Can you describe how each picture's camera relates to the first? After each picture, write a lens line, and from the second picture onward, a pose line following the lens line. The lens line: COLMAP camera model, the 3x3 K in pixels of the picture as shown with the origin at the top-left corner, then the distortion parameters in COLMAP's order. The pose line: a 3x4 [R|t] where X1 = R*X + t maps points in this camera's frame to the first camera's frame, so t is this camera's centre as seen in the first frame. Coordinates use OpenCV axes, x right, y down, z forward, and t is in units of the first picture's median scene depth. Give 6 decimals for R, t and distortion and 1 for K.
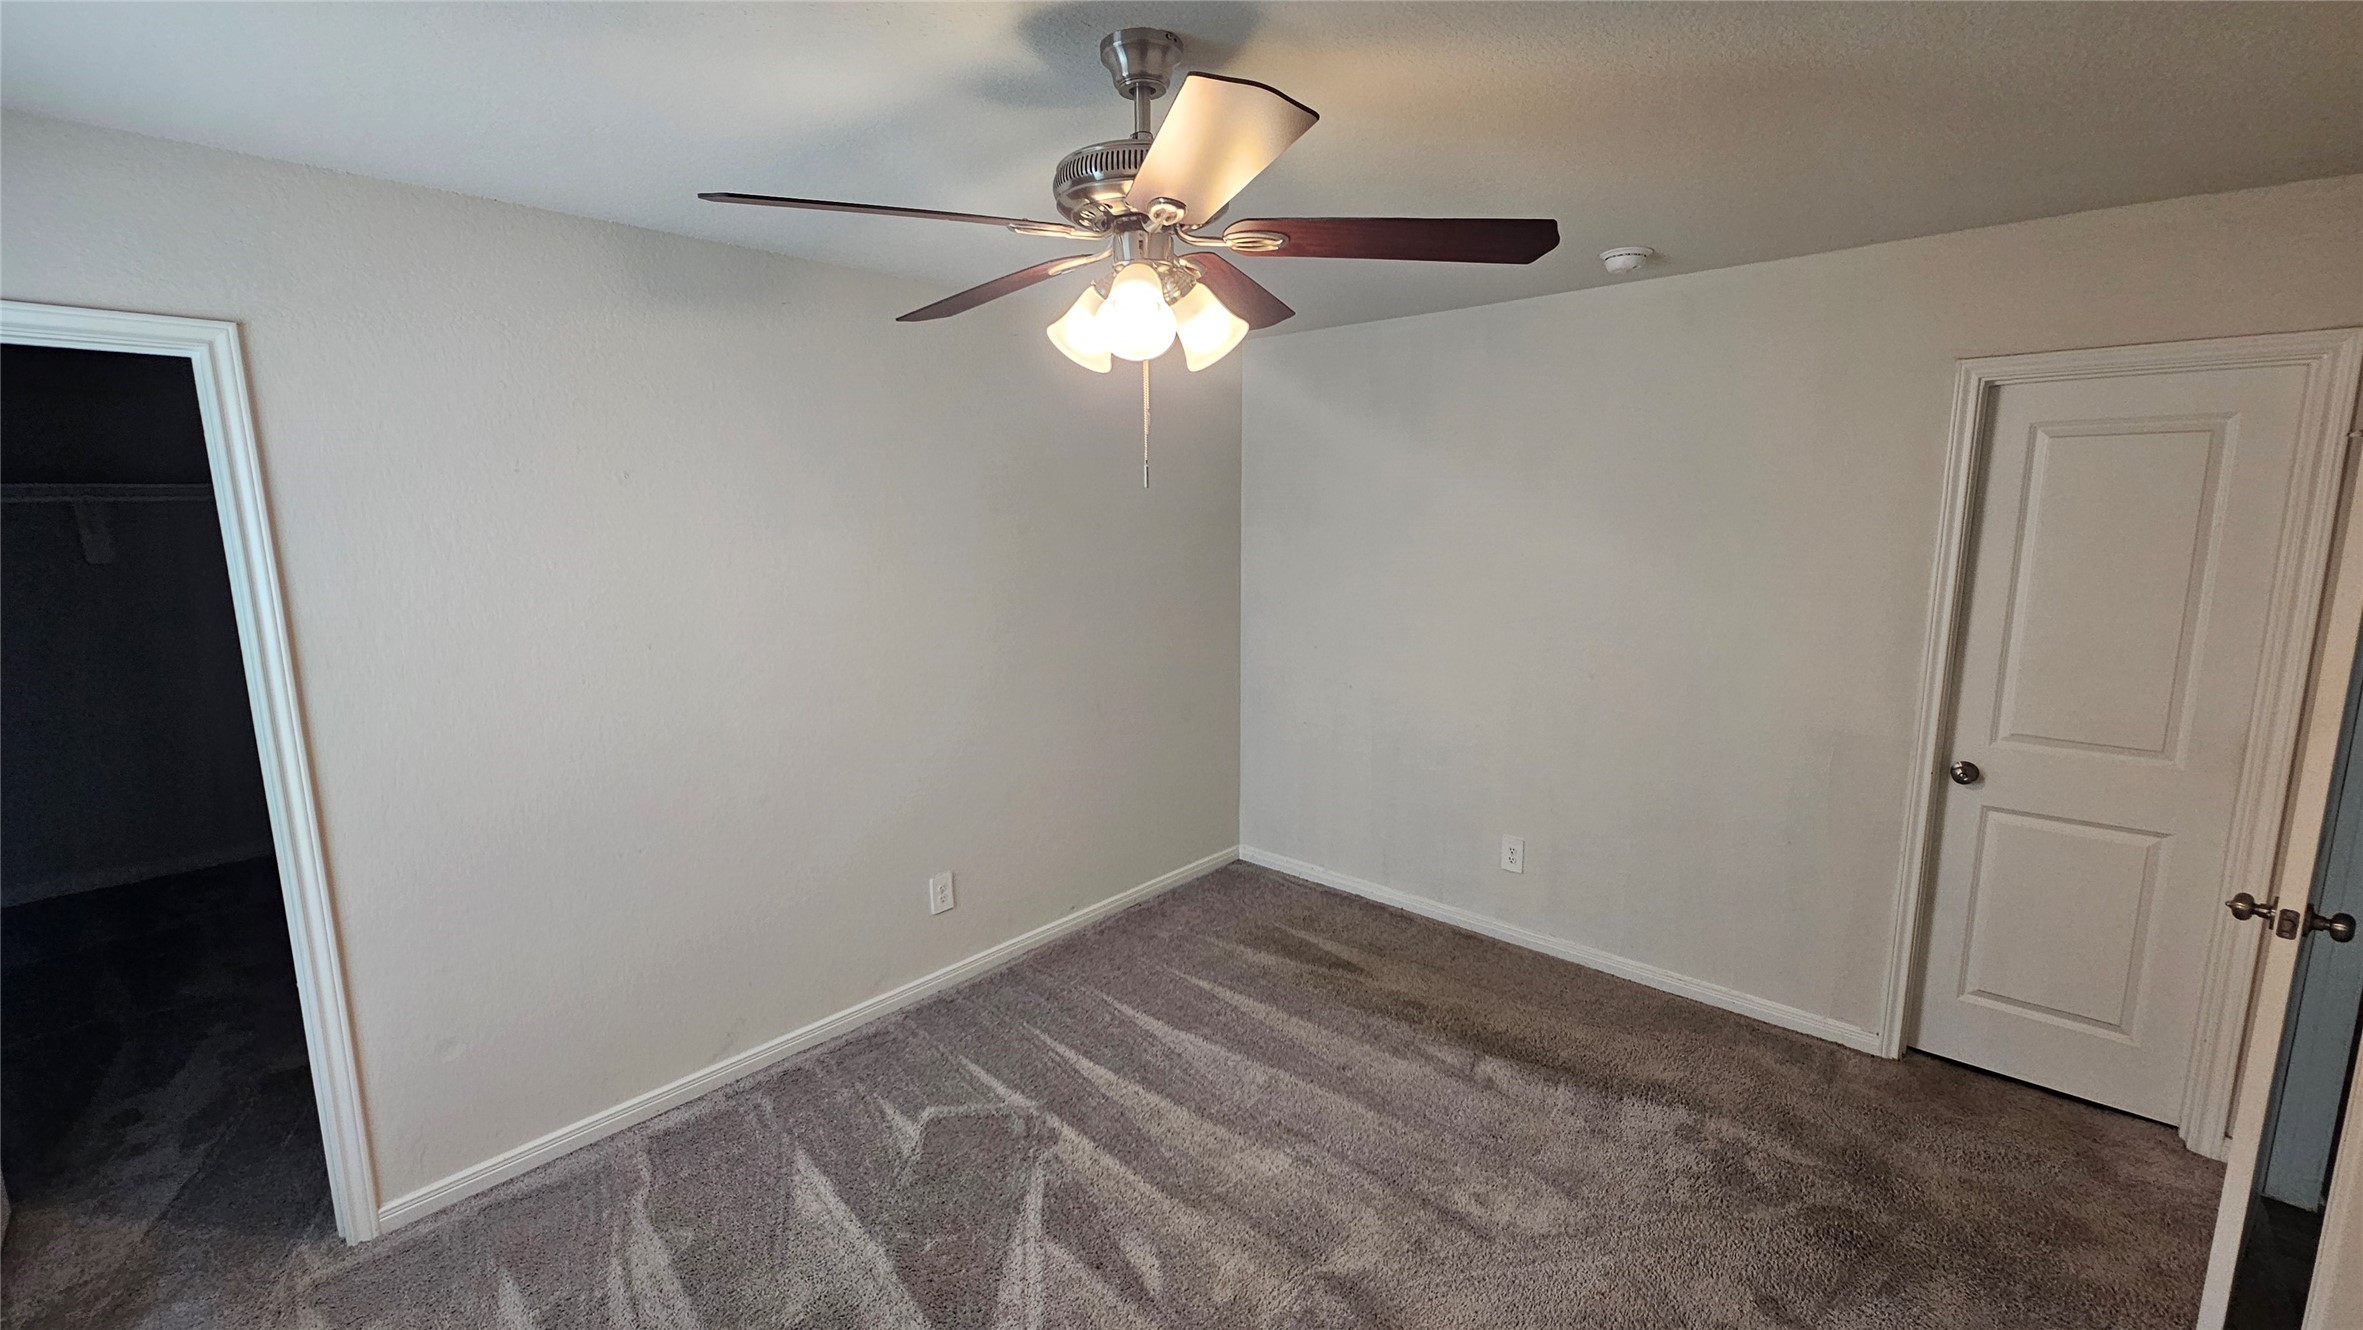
lens RADIAL K [[977.5, 0, 1179.2], [0, 977.5, 663.0], [0, 0, 1]] dist [-0.001916, 0.000413]
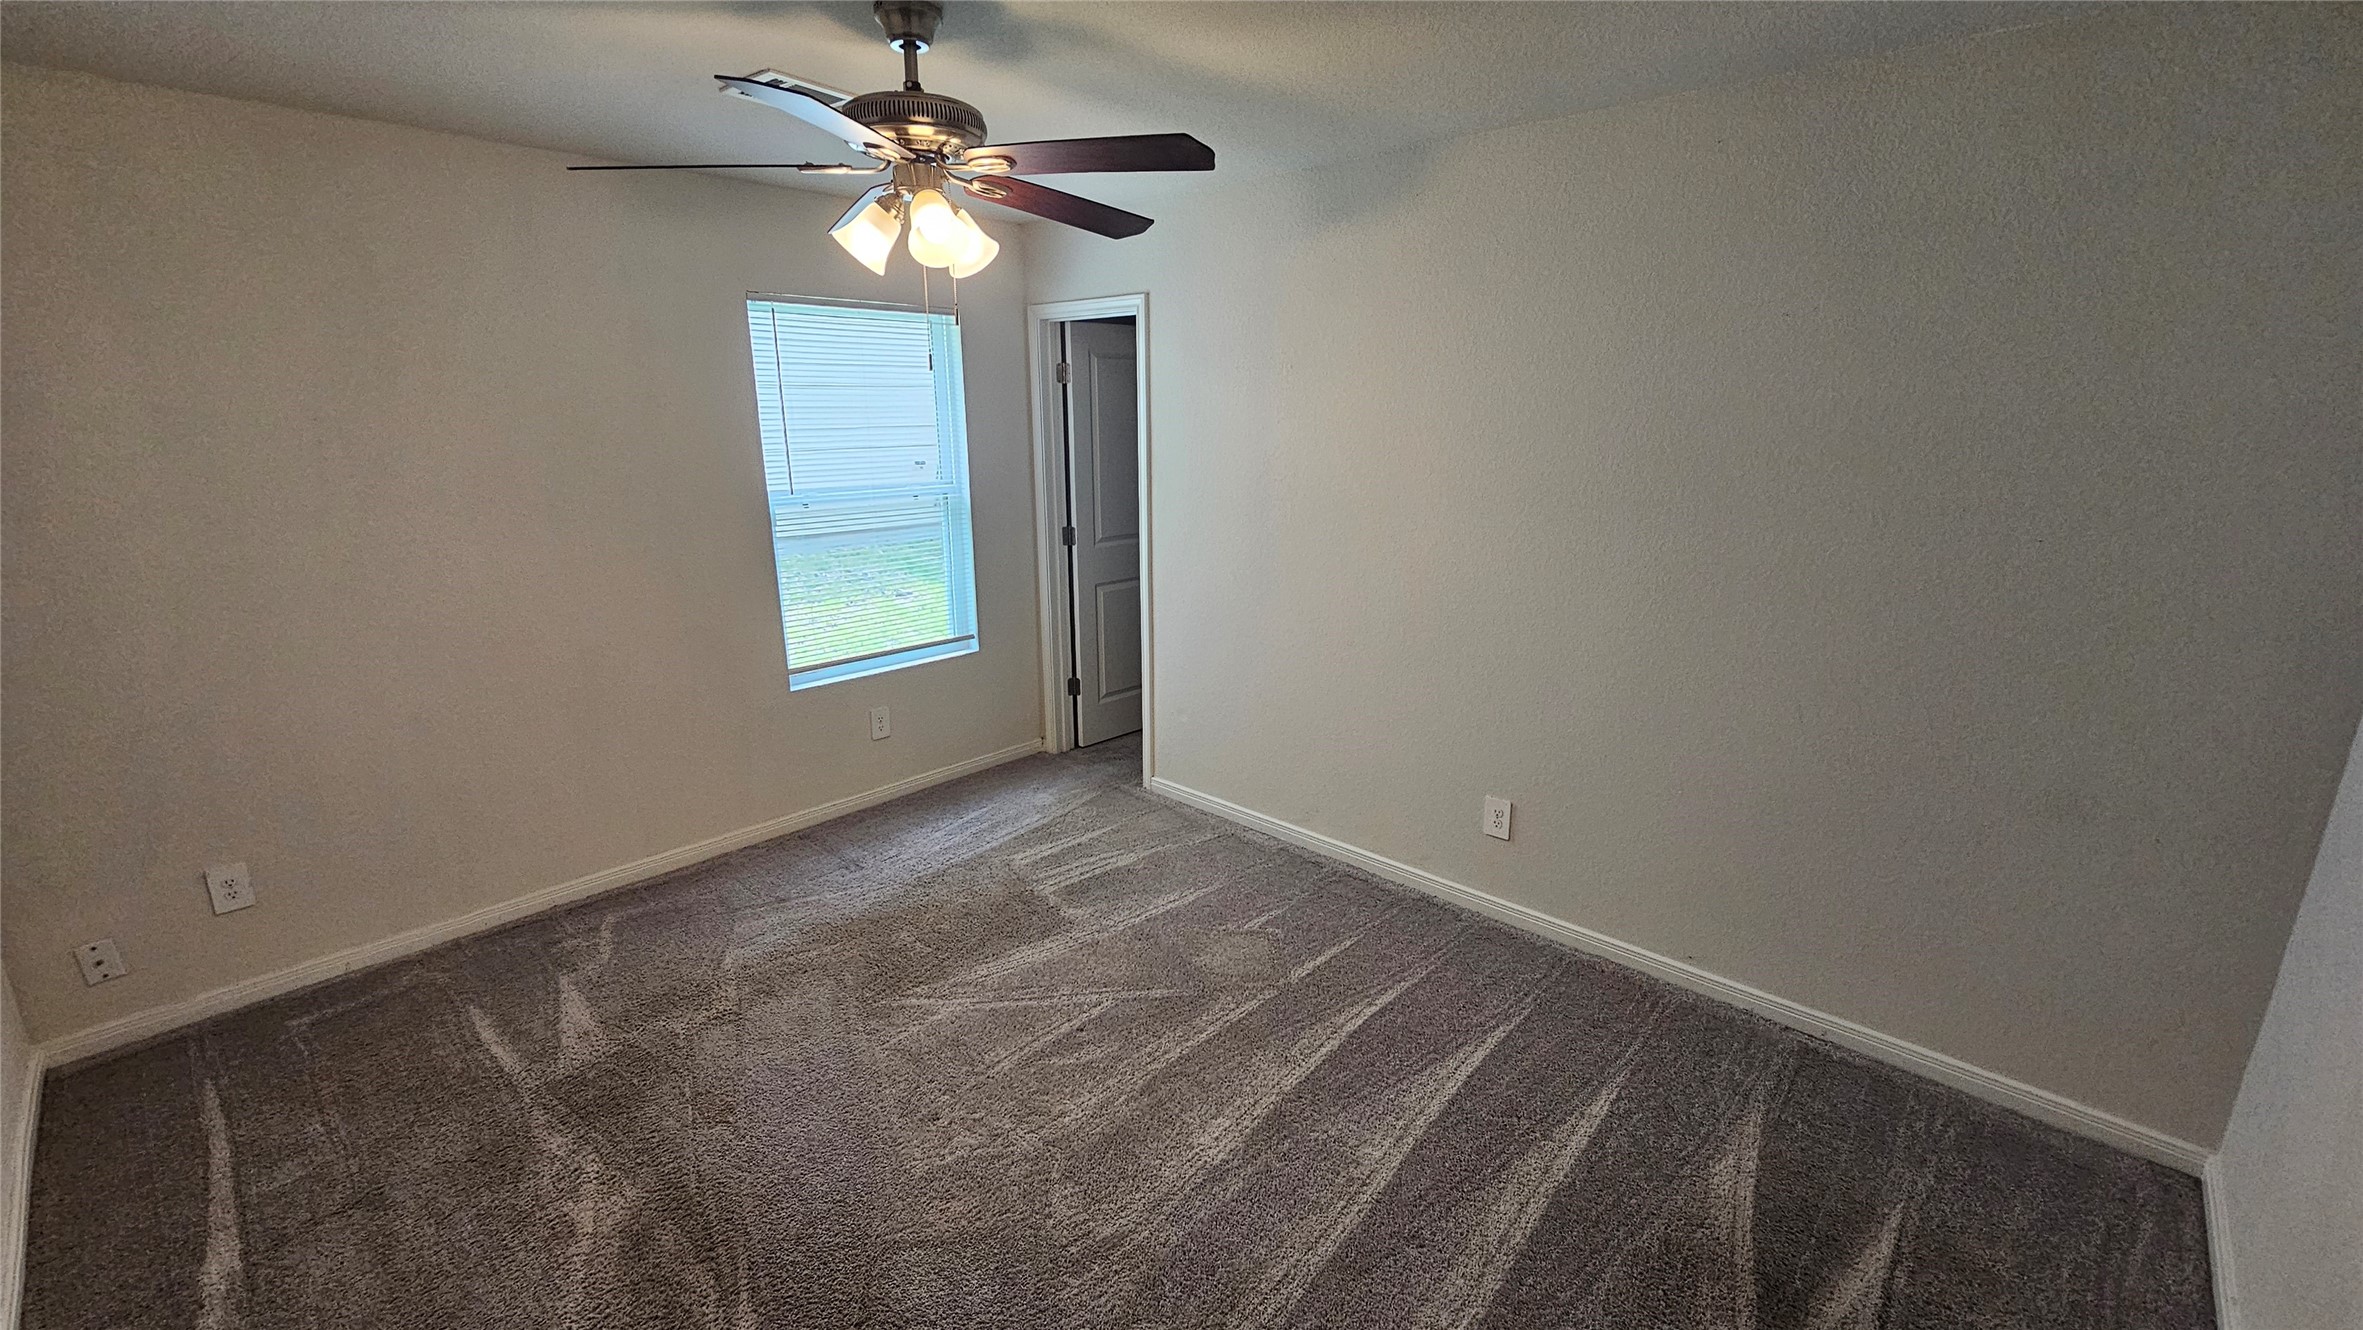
lens RADIAL K [[977.5, 0, 1180.7], [0, 977.5, 671.2], [0, 0, 1]] dist [-0.001916, 0.000413]
pose [[-0.040506, 0.269145, -0.962247, 0.640618], [-0.149753, 0.950525, 0.272170, -0.106810], [0.987893, 0.155124, 0.001804, 0.696768]]
